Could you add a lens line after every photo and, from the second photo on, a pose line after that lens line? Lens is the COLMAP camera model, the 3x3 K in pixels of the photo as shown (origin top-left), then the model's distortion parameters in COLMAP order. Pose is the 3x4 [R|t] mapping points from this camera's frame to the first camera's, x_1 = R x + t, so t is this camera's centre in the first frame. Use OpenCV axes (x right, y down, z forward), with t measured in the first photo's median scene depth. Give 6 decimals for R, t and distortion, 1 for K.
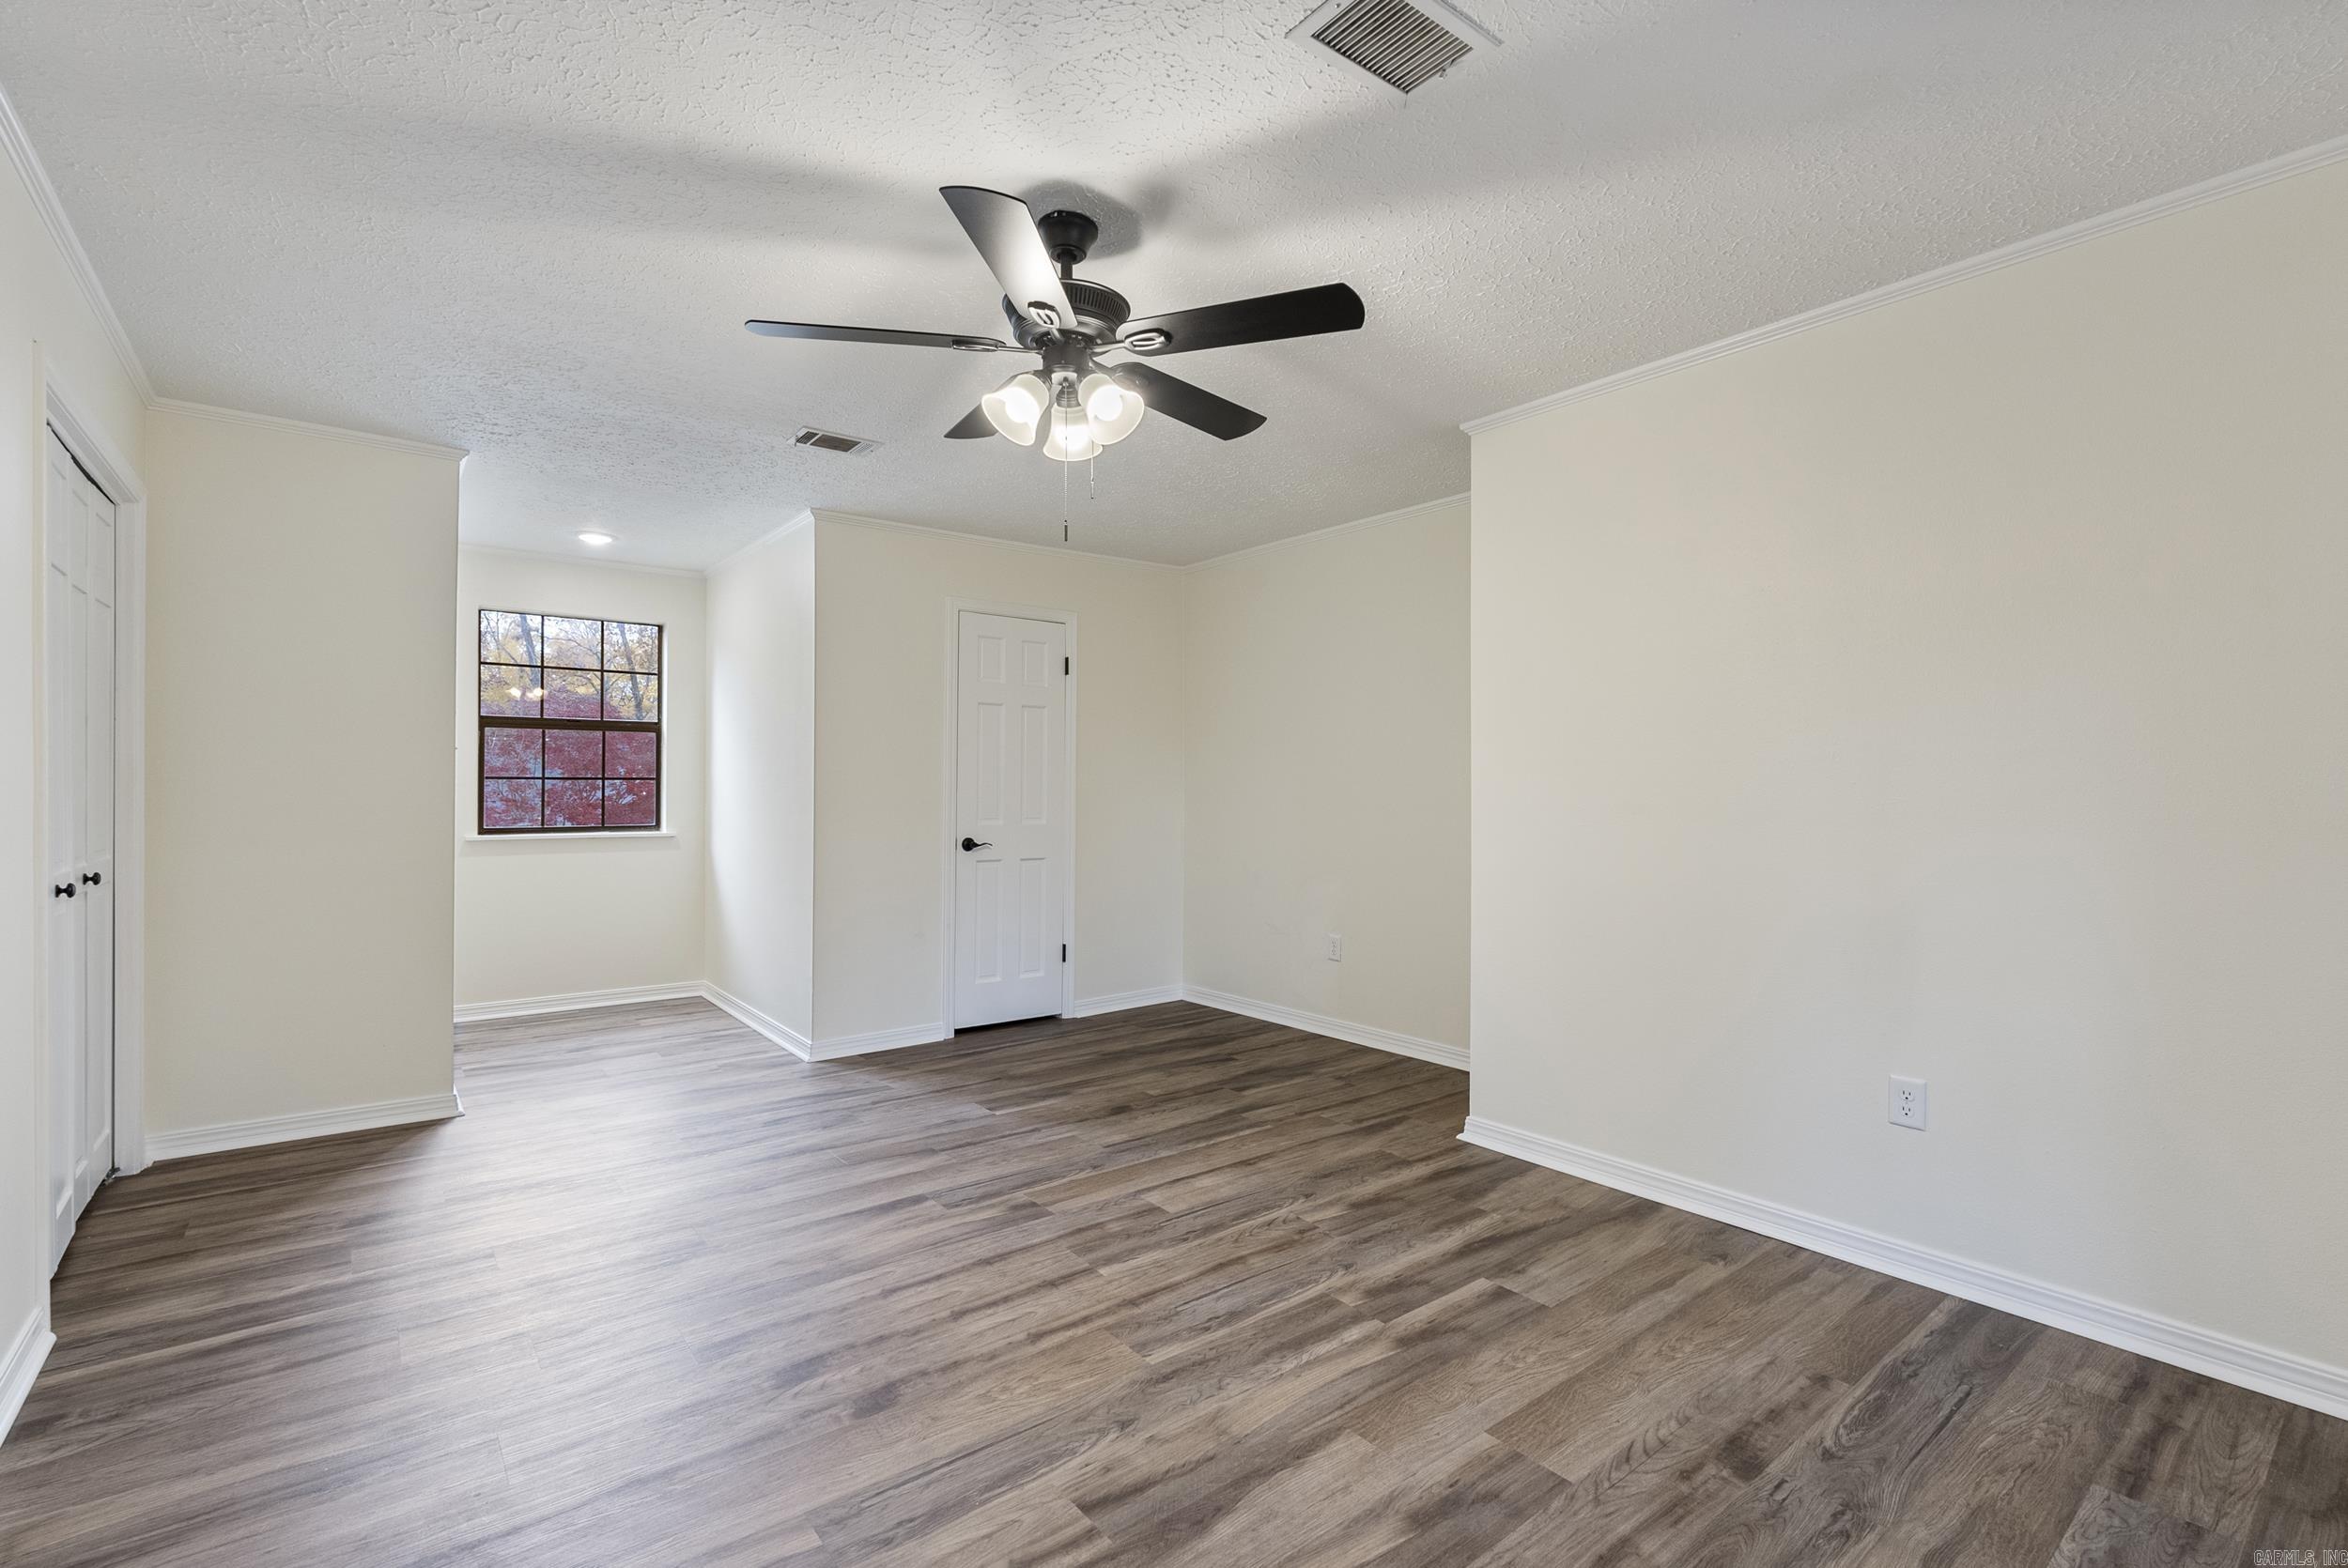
lens RADIAL K [[1037.1, 0, 1176.4], [0, 1037.1, 790.9], [0, 0, 1]] dist [-0.006534, 0.001449]
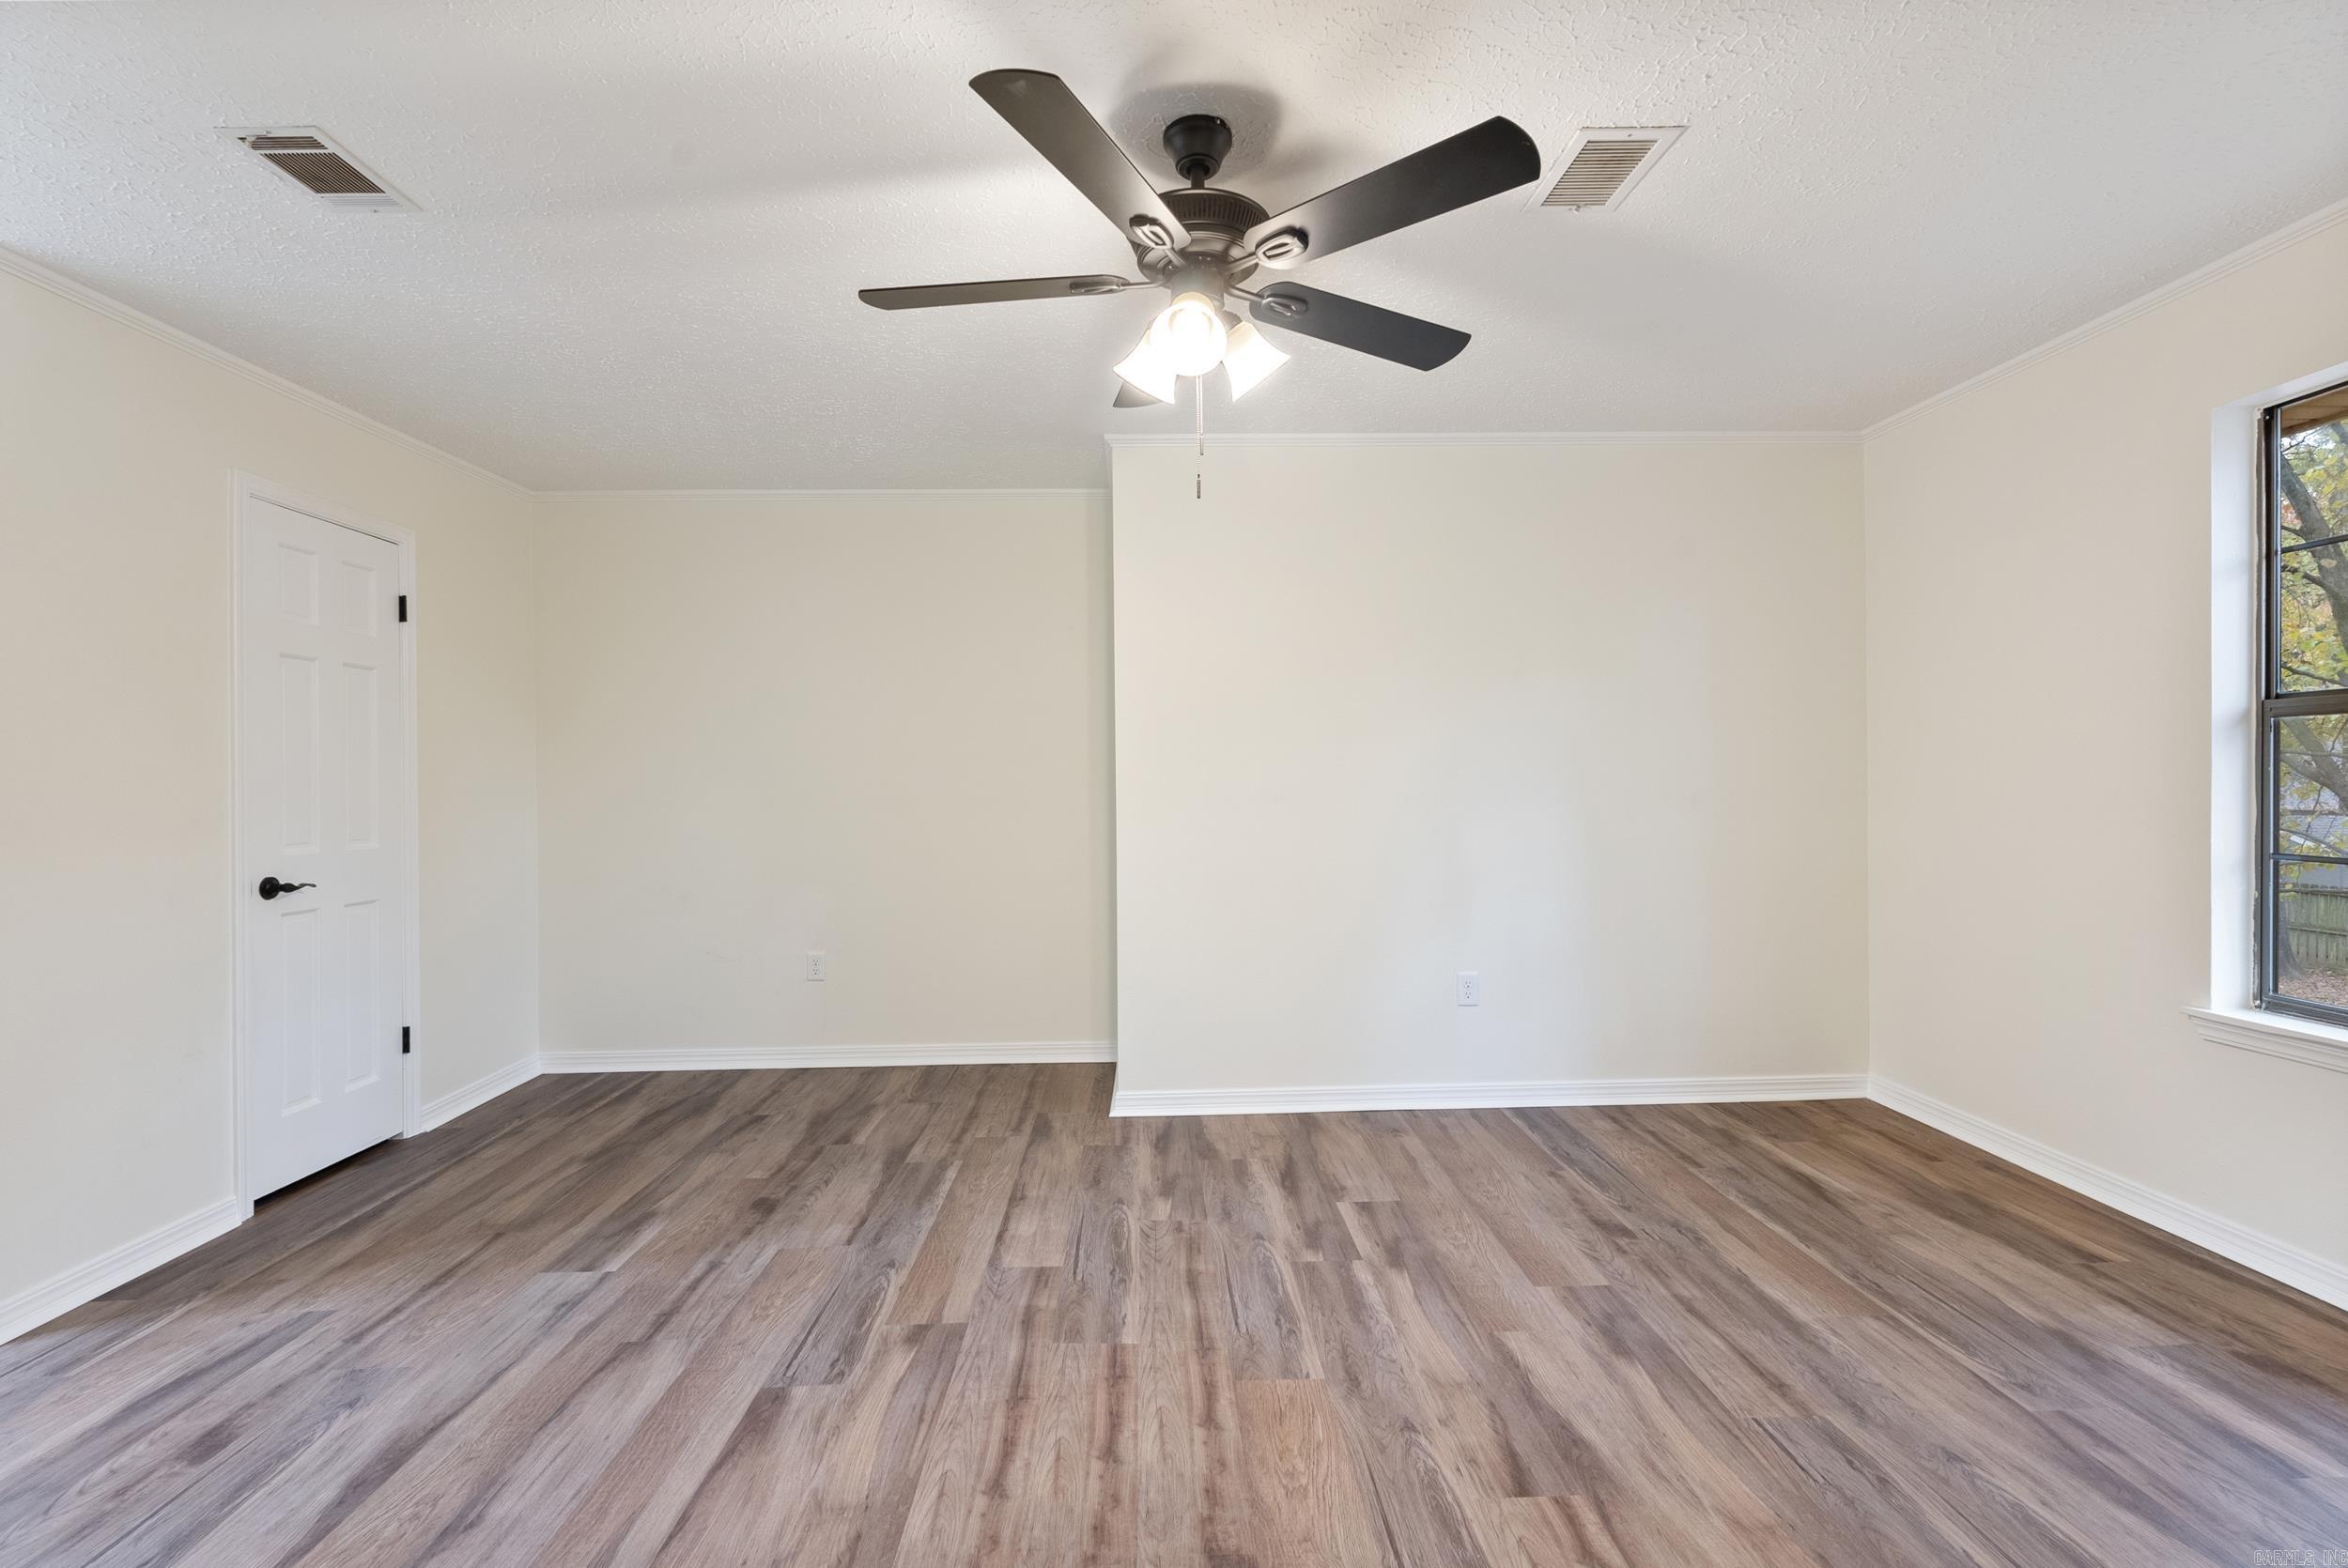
lens RADIAL K [[1037.1, 0, 1171.6], [0, 1037.1, 788.0], [0, 0, 1]] dist [-0.006534, 0.001449]
pose [[0.599763, -0.015457, 0.800028, -0.579808], [0.016307, 0.999842, 0.007093, -0.003302], [-0.800011, 0.008793, 0.599920, 0.353407]]
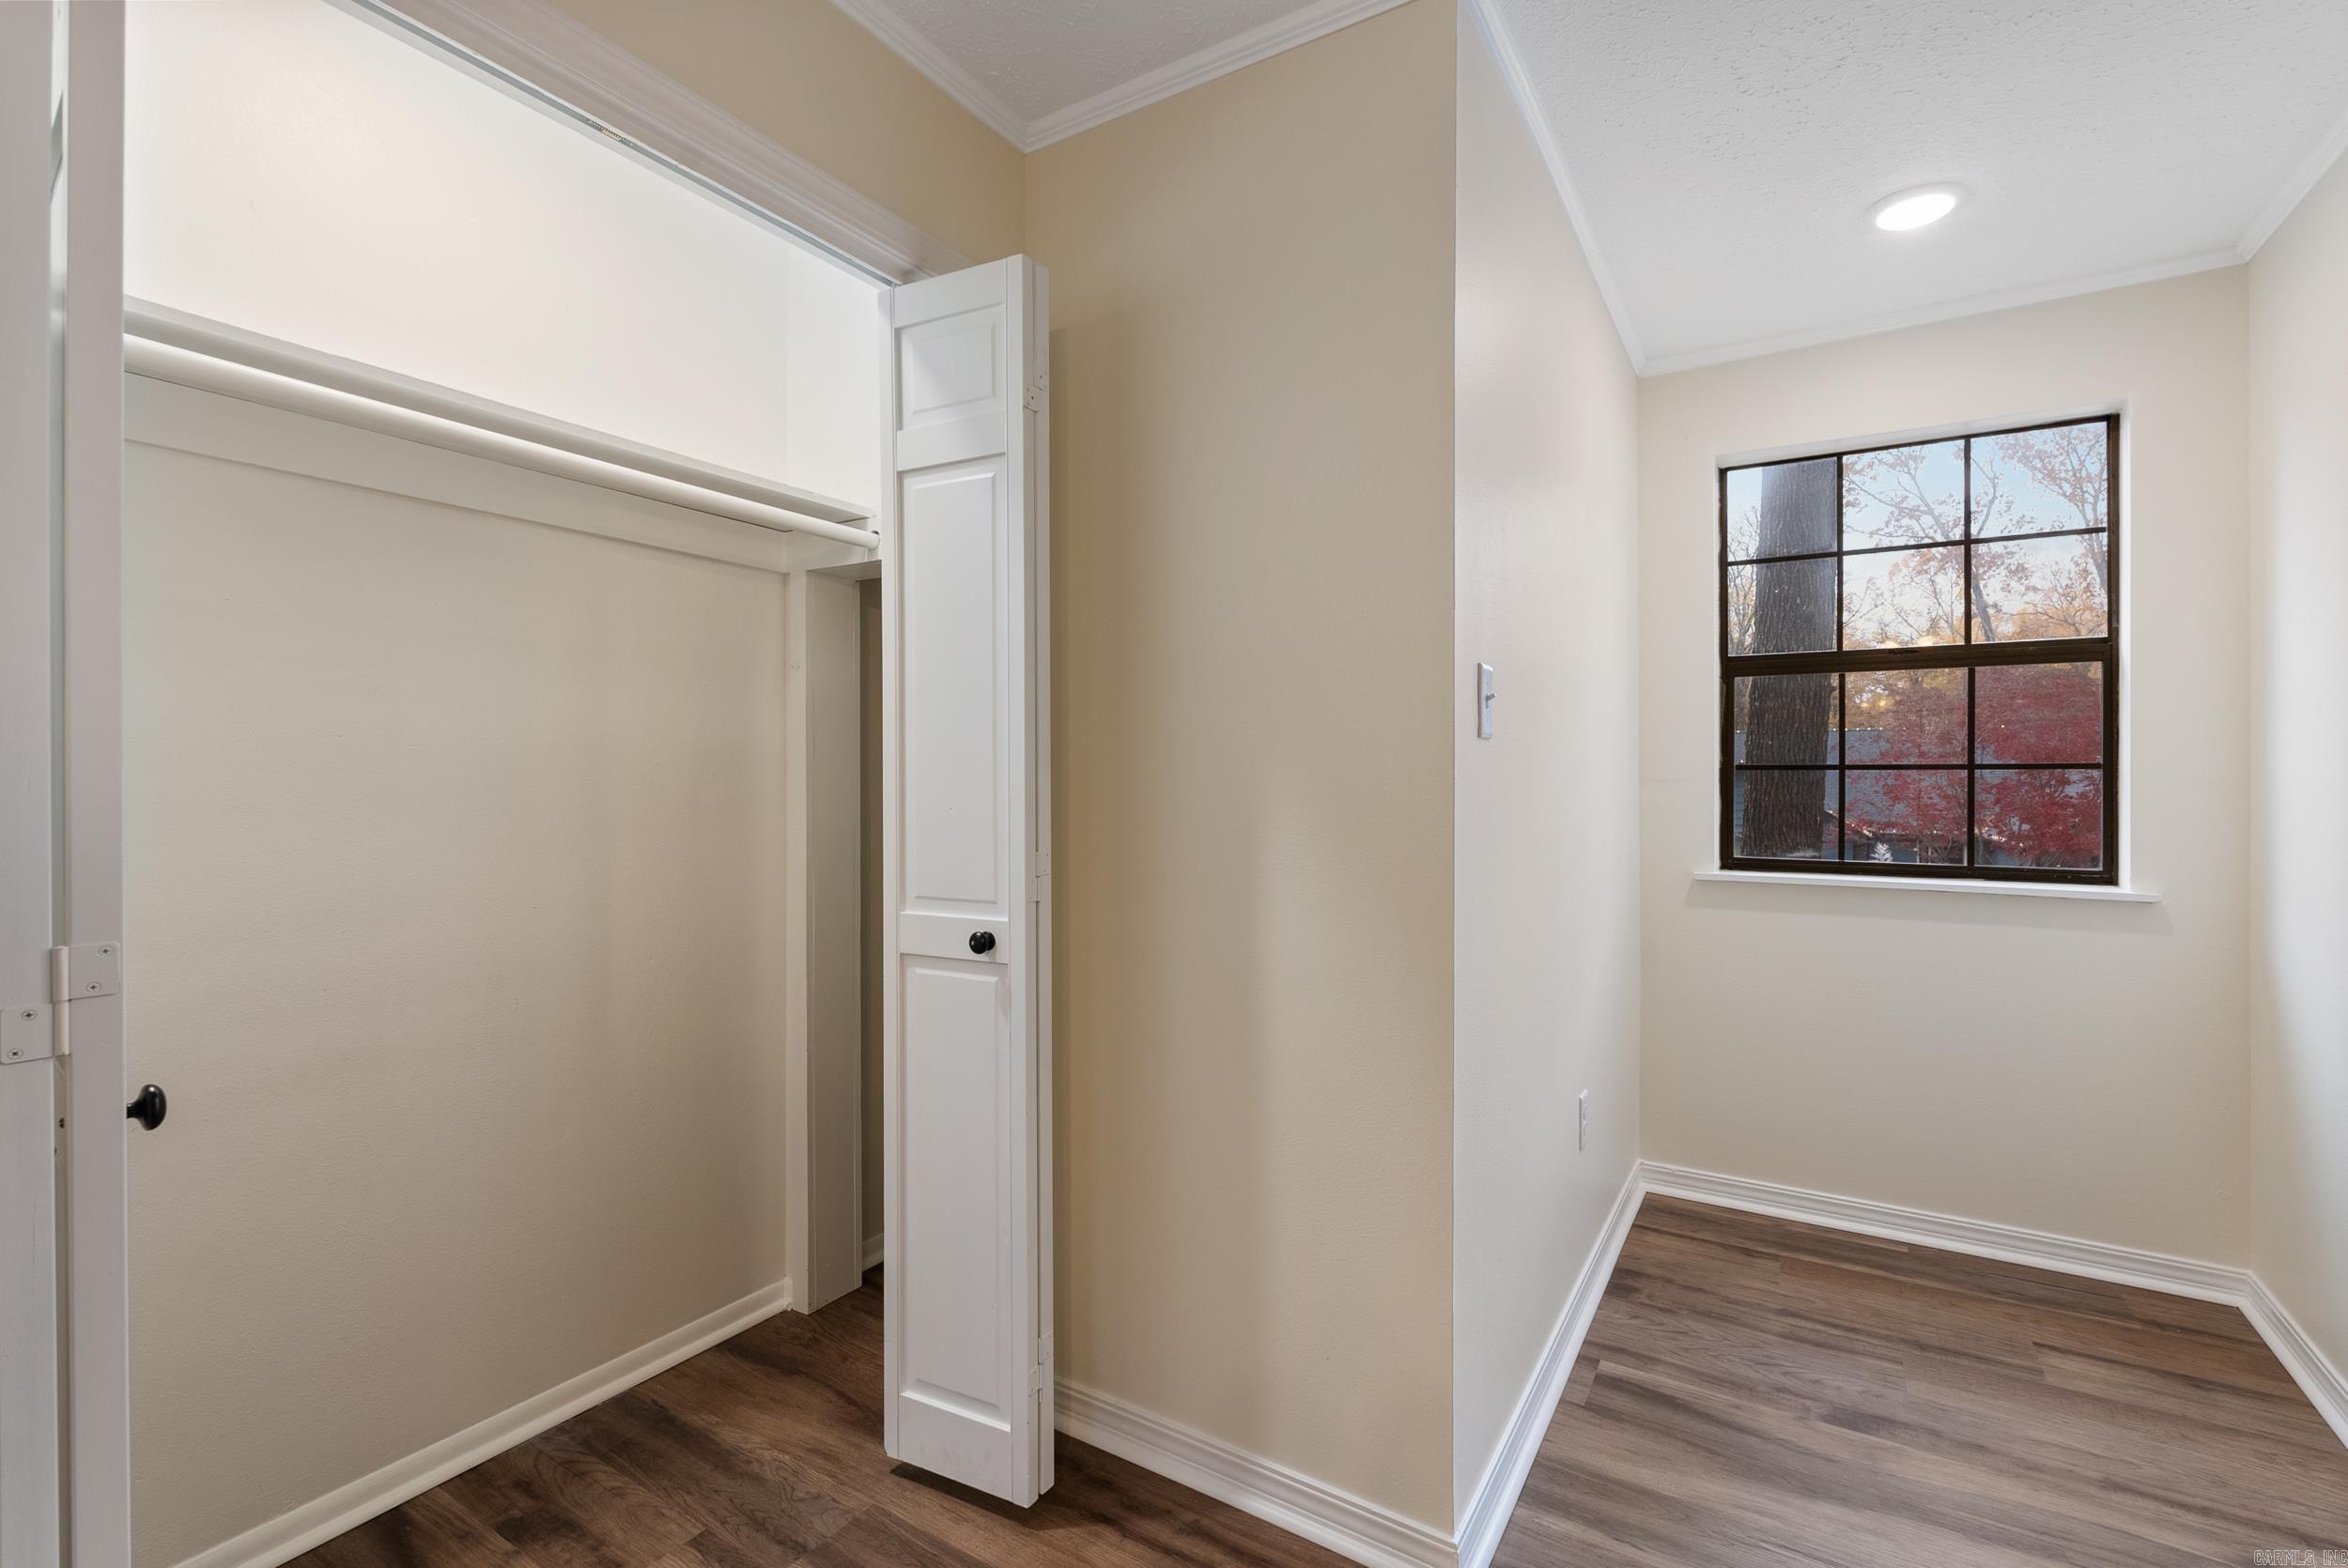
lens RADIAL K [[1037.1, 0, 1178.5], [0, 1037.1, 771.1], [0, 0, 1]] dist [-0.006534, 0.001449]
pose [[0.335290, -0.009900, -0.942063, -0.412753], [-0.002107, 0.999934, -0.011258, -0.007191], [0.942113, 0.005759, 0.335247, 0.900225]]
